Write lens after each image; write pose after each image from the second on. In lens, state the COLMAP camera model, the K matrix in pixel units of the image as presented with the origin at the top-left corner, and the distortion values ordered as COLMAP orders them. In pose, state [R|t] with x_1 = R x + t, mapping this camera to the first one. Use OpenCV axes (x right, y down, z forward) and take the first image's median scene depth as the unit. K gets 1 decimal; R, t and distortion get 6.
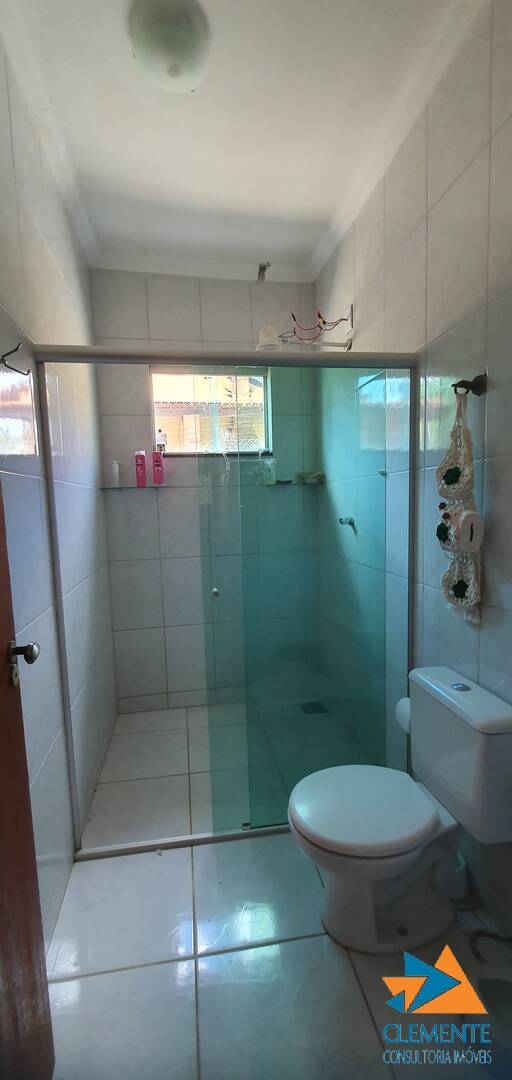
lens RADIAL K [[431.0, 0, 251.8], [0, 431.0, 554.2], [0, 0, 1]] dist [0.000891, -0.000310]
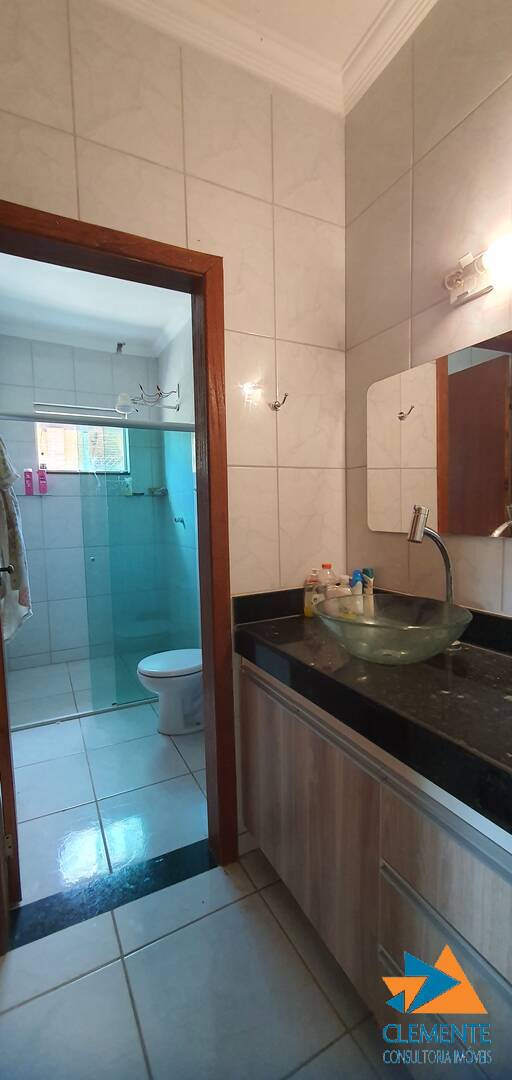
lens RADIAL K [[431.0, 0, 251.8], [0, 431.0, 554.2], [0, 0, 1]] dist [0.000891, -0.000310]
pose [[0.955765, -0.019235, 0.293500, 0.010195], [0.026107, 0.999469, -0.019513, 0.073574], [-0.292969, 0.026312, 0.955760, -0.490502]]
